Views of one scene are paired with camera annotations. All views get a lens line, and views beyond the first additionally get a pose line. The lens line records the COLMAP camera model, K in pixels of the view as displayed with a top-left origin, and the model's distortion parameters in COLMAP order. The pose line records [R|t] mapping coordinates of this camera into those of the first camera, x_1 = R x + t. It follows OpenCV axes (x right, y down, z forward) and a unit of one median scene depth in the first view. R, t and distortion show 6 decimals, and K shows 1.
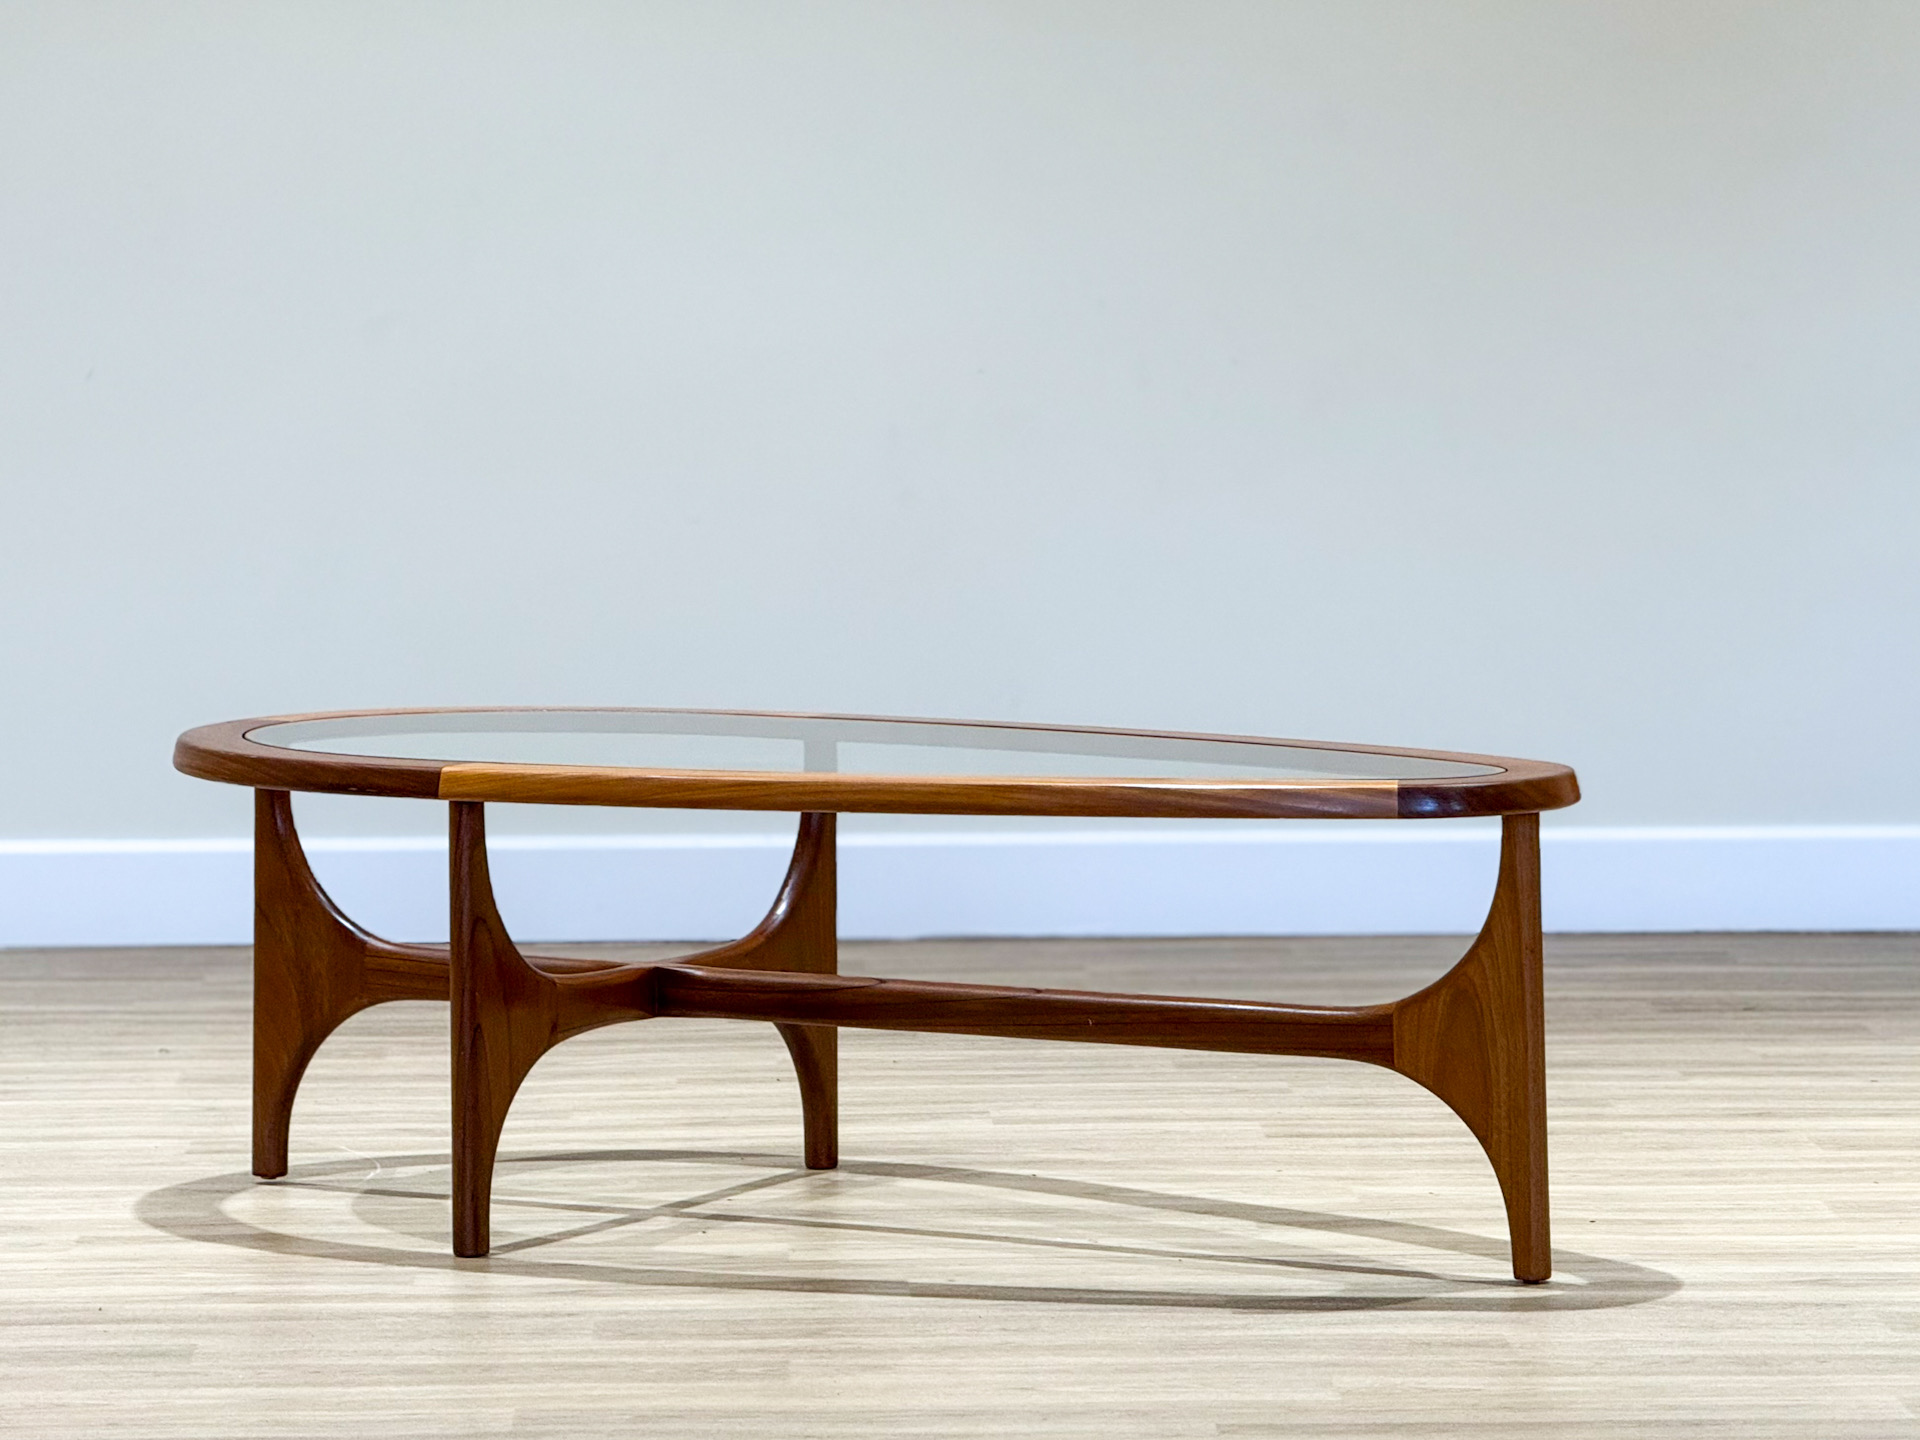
lens RADIAL K [[6690.7, 0, 969.3], [0, 6690.7, 719.1], [0, 0, 1]] dist [0.234600, 0.000000]
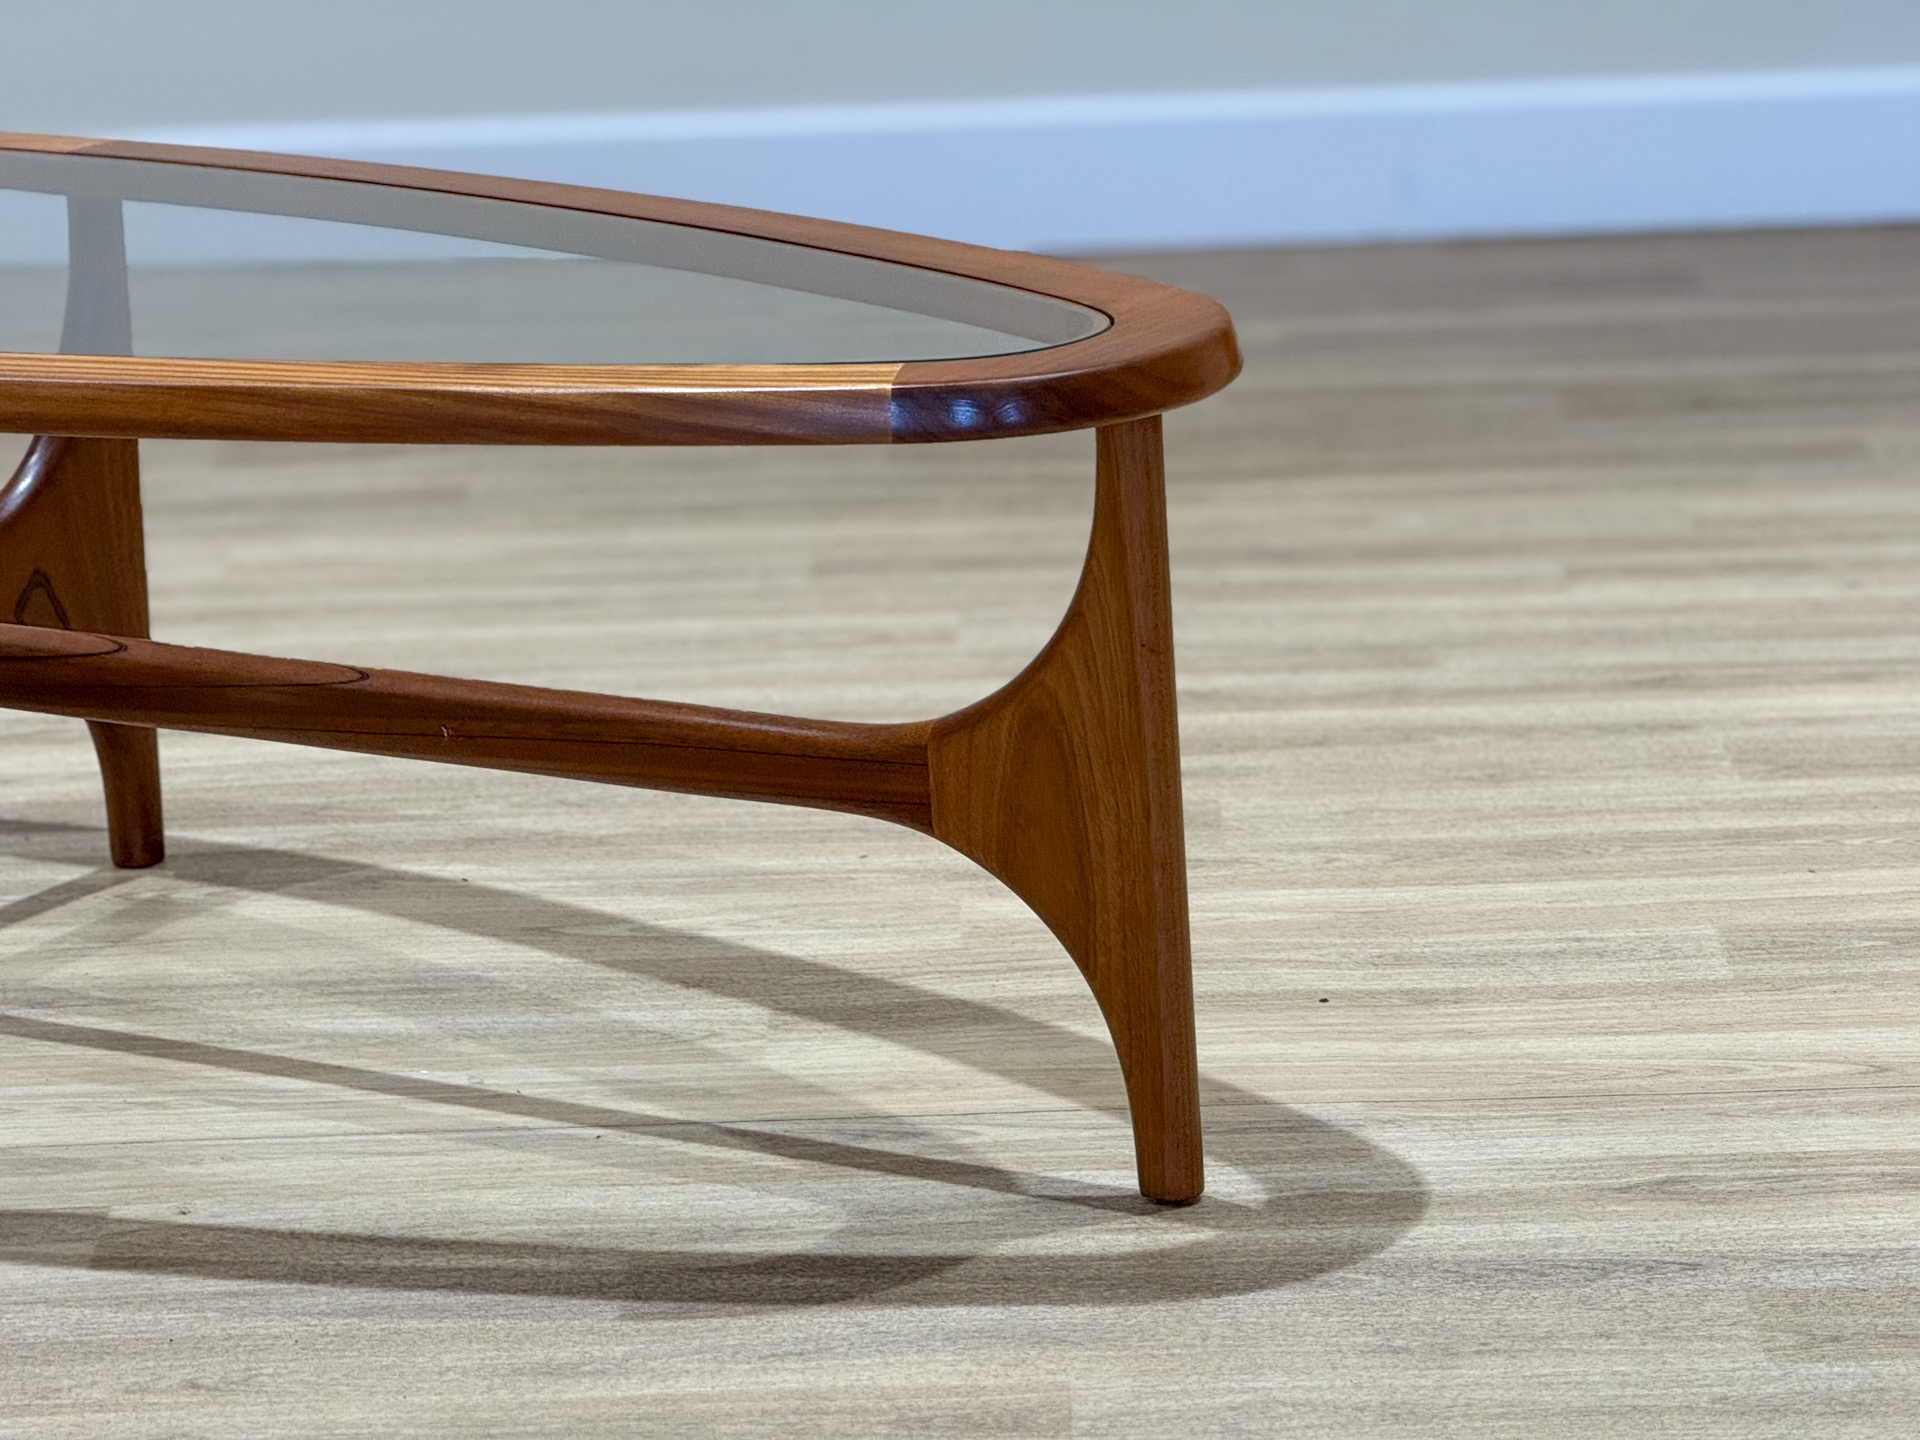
lens RADIAL K [[6690.7, 0, 946.3], [0, 6690.7, 711.0], [0, 0, 1]] dist [0.234600, 0.000000]
pose [[0.999194, -0.020417, -0.034562, 0.079705], [0.025681, 0.986872, 0.159449, -0.047821], [0.030853, -0.160208, 0.986601, 0.404448]]
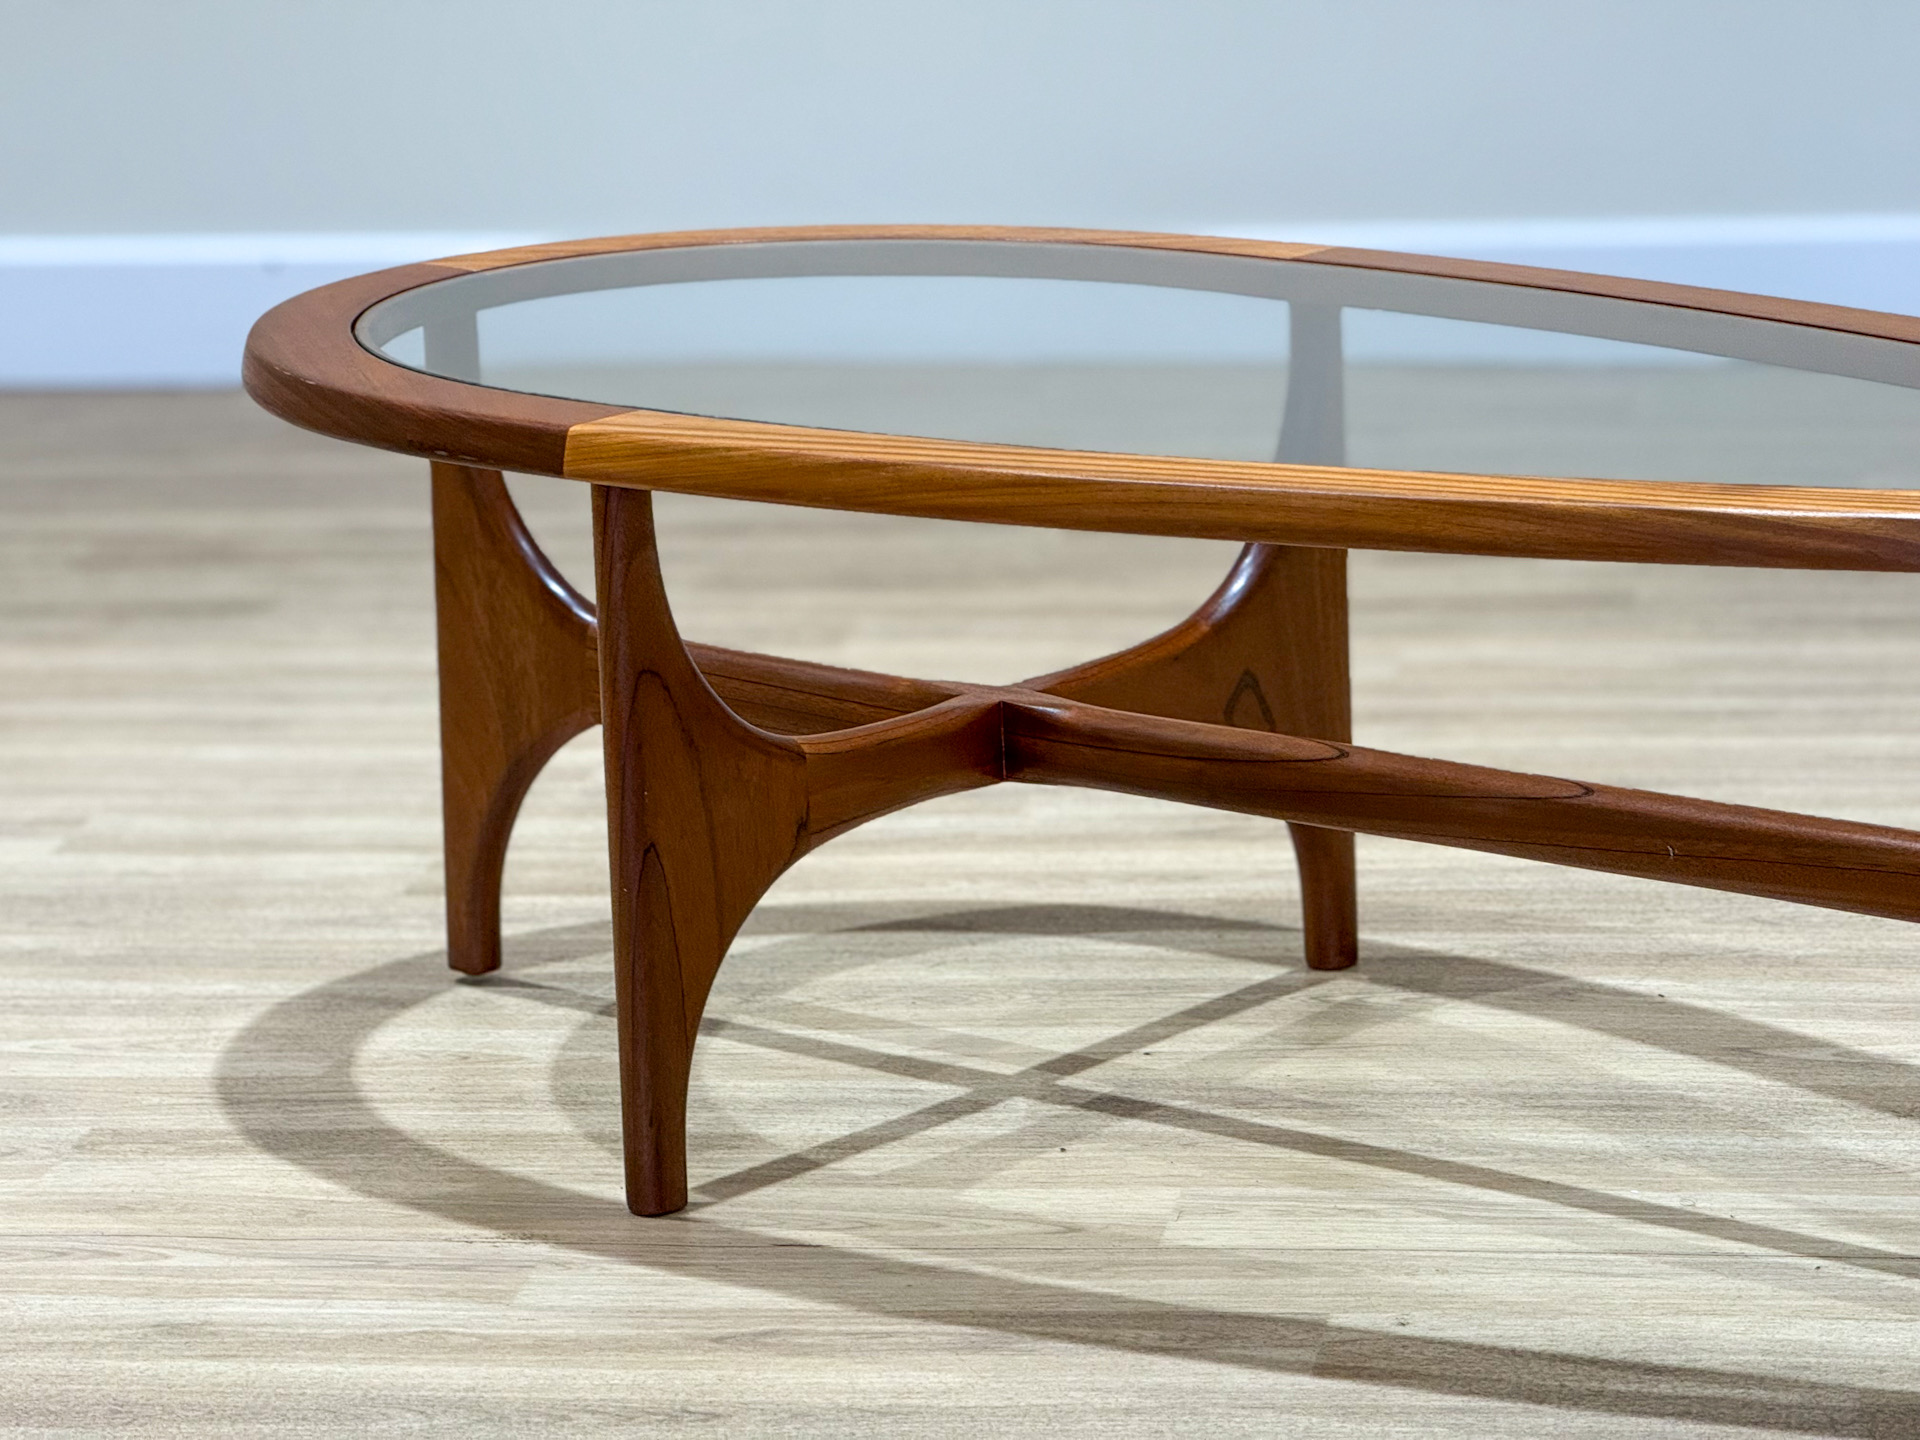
lens RADIAL K [[6690.7, 0, 950.9], [0, 6690.7, 701.9], [0, 0, 1]] dist [0.234600, 0.000000]
pose [[0.982425, 0.010079, -0.186387, 0.063139], [0.016985, 0.989571, 0.143040, -0.050835], [0.185885, -0.143692, 0.972008, 0.404827]]
